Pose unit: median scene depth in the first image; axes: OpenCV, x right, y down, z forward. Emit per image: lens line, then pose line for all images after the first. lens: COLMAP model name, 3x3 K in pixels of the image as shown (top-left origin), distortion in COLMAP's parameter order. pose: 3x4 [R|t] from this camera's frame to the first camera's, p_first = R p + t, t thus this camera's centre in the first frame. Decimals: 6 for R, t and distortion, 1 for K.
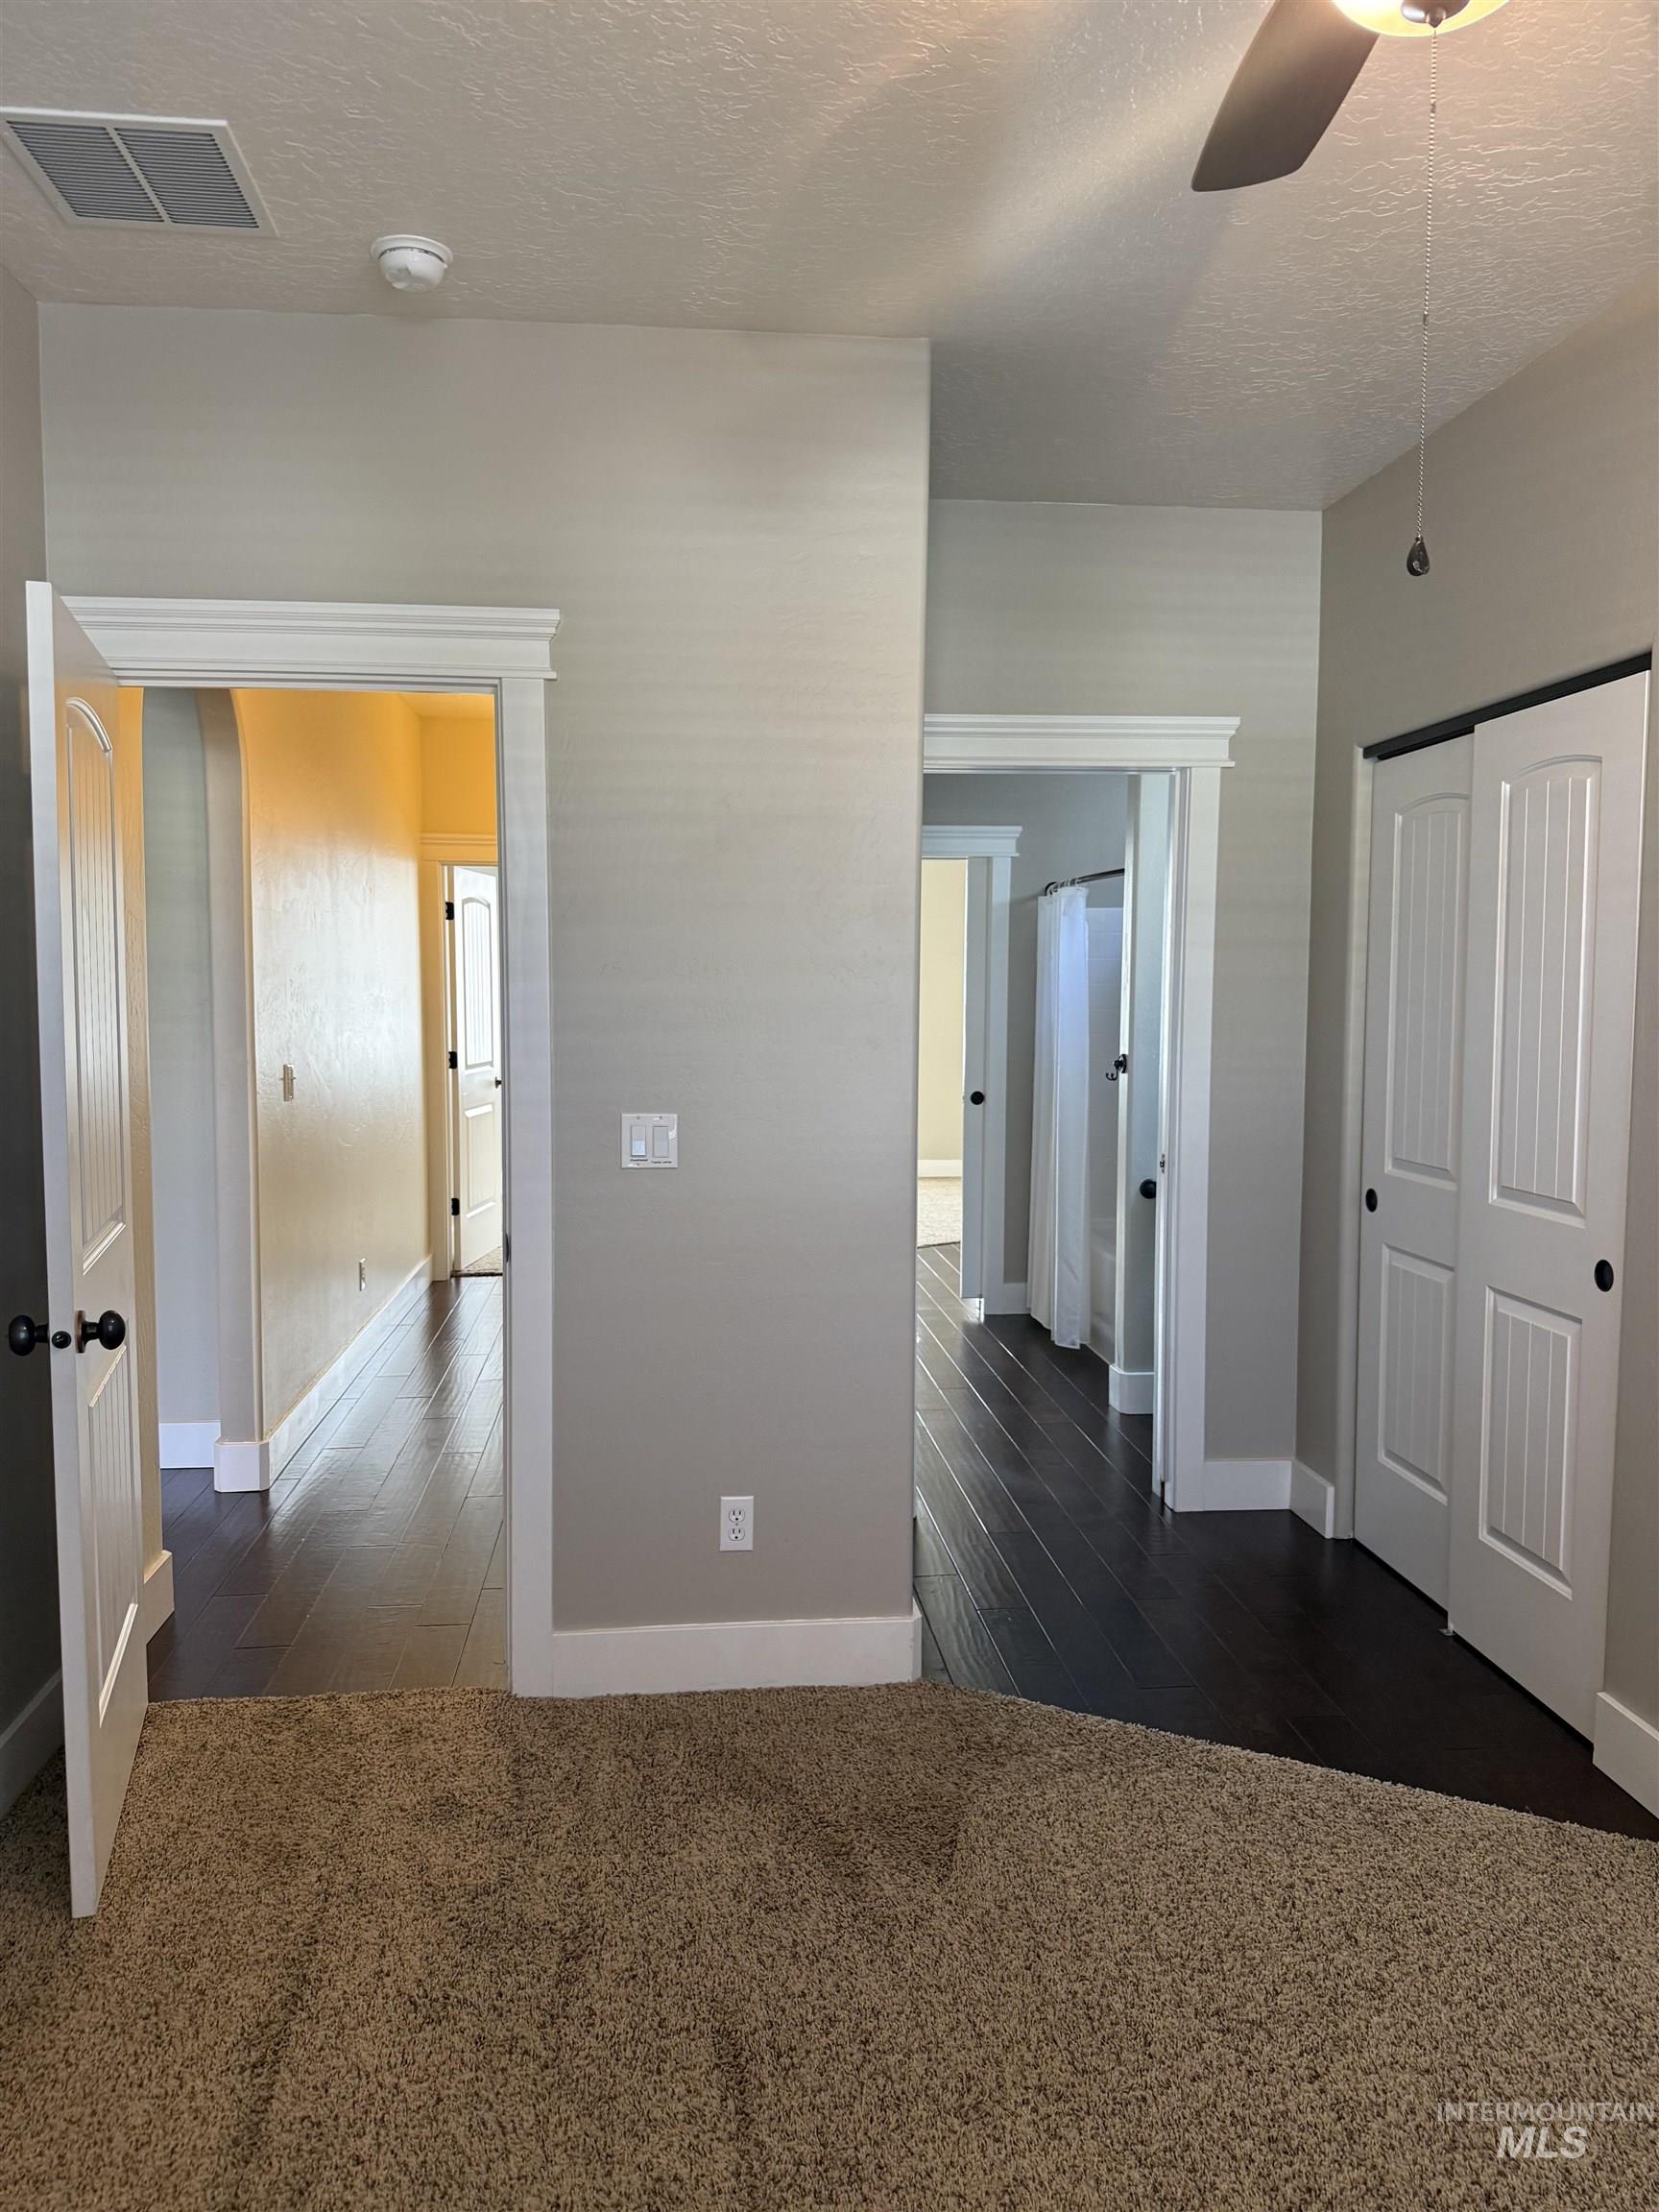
lens RADIAL K [[1546.7, 0, 829.5], [0, 1546.7, 1106.0], [0, 0, 1]] dist [0.002494, -0.025123]
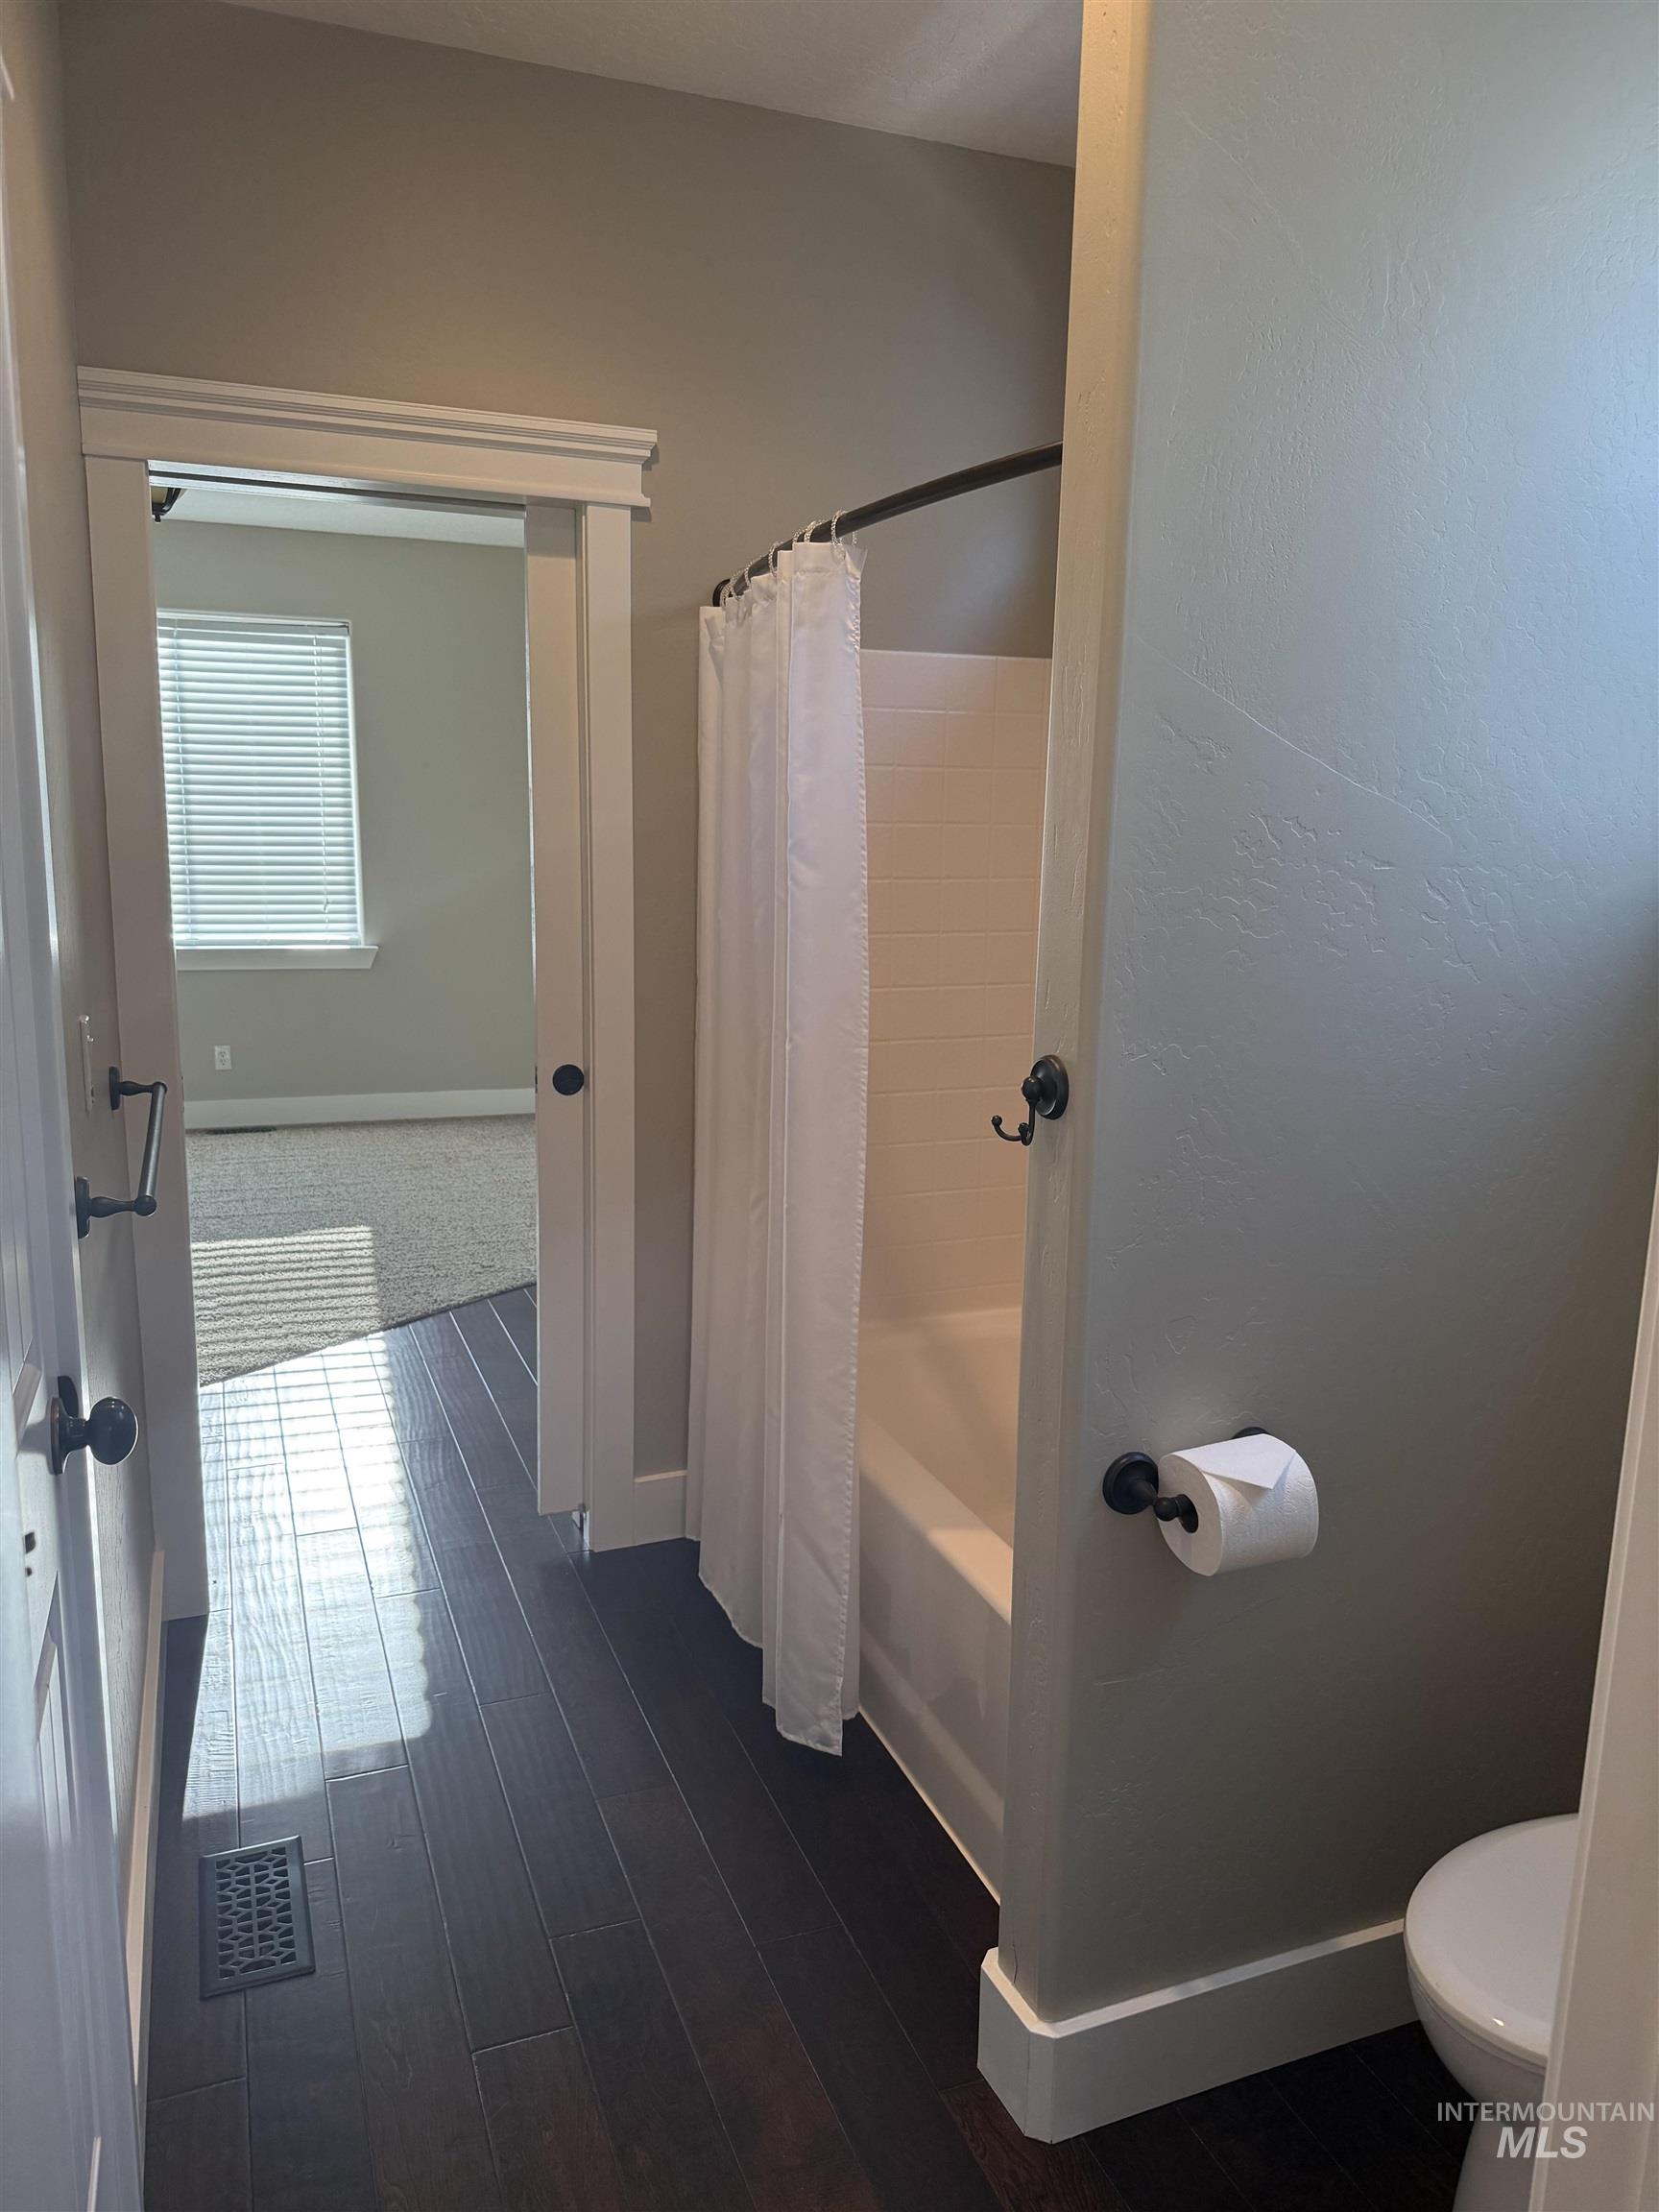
lens RADIAL K [[1546.7, 0, 829.5], [0, 1546.7, 1106.0], [0, 0, 1]] dist [0.002494, -0.025123]
pose [[0.965310, -0.035435, 0.258689, 0.058047], [0.001649, 0.991556, 0.129668, -0.057656], [-0.261099, -0.124744, 0.957218, 0.610933]]
